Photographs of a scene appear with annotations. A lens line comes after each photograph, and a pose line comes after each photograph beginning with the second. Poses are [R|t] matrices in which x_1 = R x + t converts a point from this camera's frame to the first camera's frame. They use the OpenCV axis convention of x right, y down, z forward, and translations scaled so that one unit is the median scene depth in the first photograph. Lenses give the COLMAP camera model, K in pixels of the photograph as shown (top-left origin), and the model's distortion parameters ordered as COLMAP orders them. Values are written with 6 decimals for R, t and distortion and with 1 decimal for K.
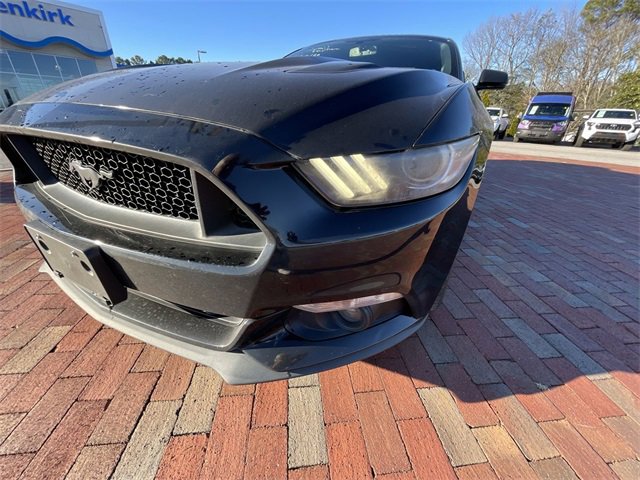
lens RADIAL K [[258.3, 0, 320.8], [0, 258.3, 240.2], [0, 0, 1]] dist [-0.002618, -0.000639]
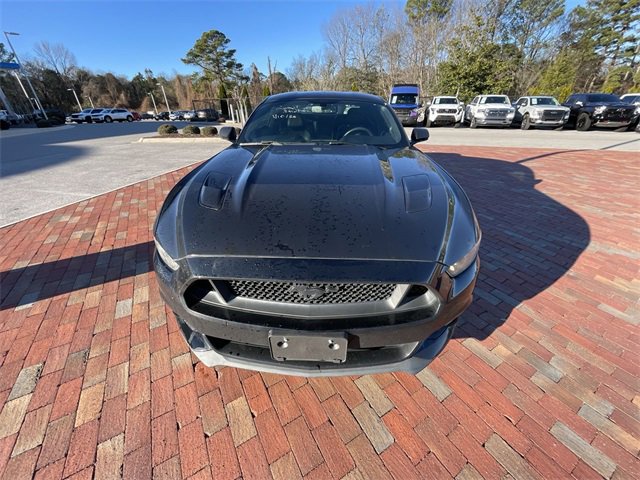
lens RADIAL K [[258.3, 0, 320.8], [0, 258.3, 240.2], [0, 0, 1]] dist [-0.002618, -0.000639]
pose [[0.911109, -0.229504, 0.342356, -0.069700], [0.213541, 0.973301, 0.084174, -0.036219], [-0.352534, -0.003584, 0.935792, -0.027771]]
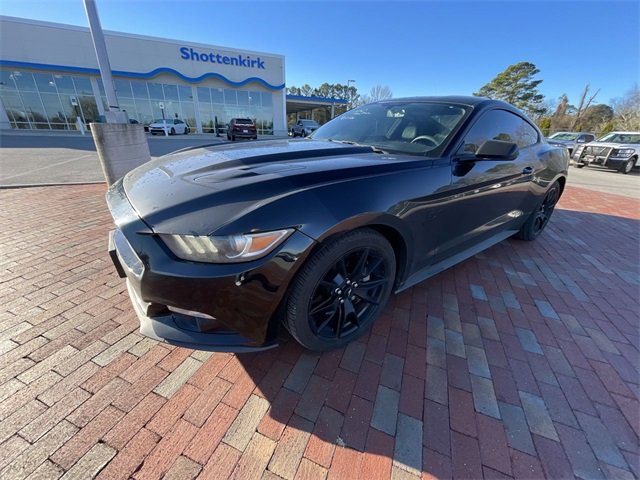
lens RADIAL K [[258.1, 0, 319.5], [0, 258.1, 240.1], [0, 0, 1]] dist [-0.002574, -0.000575]
pose [[0.882044, 0.197282, -0.427877, 0.074227], [-0.222313, 0.974936, -0.008771, -0.019705], [0.415422, 0.102859, 0.903795, -0.012568]]
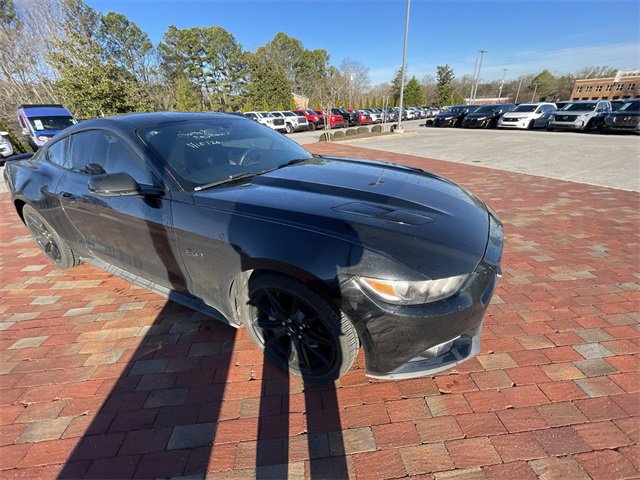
lens RADIAL K [[259.1, 0, 320.3], [0, 259.1, 238.4], [0, 0, 1]] dist [-0.002662, -0.000141]
pose [[0.011327, -0.468909, 0.883174, -0.160825], [0.473850, 0.780280, 0.408202, -0.103543], [-0.880533, 0.413869, 0.231030, 0.093827]]
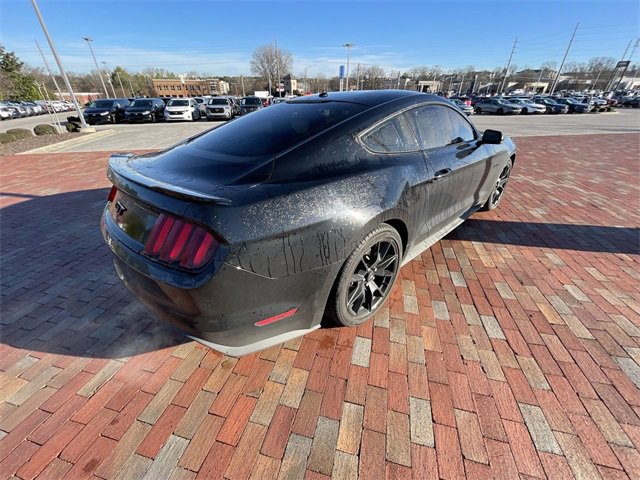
lens RADIAL K [[258.3, 0, 320.8], [0, 258.3, 240.2], [0, 0, 1]] dist [-0.002618, -0.000639]
pose [[-0.940372, -0.181215, 0.287858, 0.001169], [0.137030, 0.572736, 0.808205, -0.239510], [-0.311325, 0.799459, -0.513753, 0.381011]]
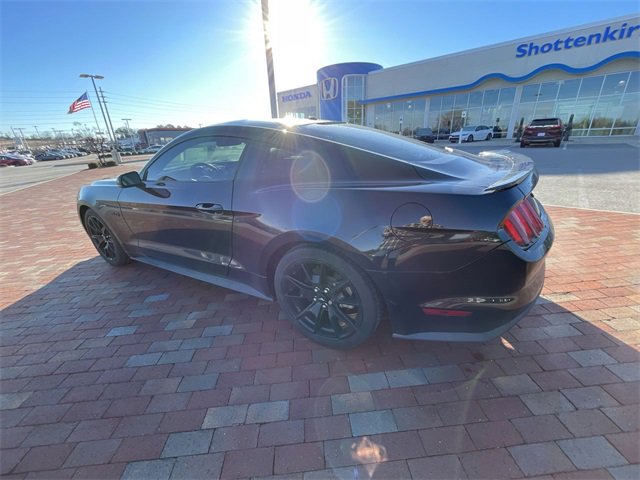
lens RADIAL K [[258.3, 0, 320.8], [0, 258.3, 240.2], [0, 0, 1]] dist [-0.002618, -0.000639]
pose [[-0.048485, 0.357479, -0.932662, 0.246744], [-0.393657, 0.851341, 0.346774, -0.154104], [0.917978, 0.383963, 0.099447, 0.242587]]
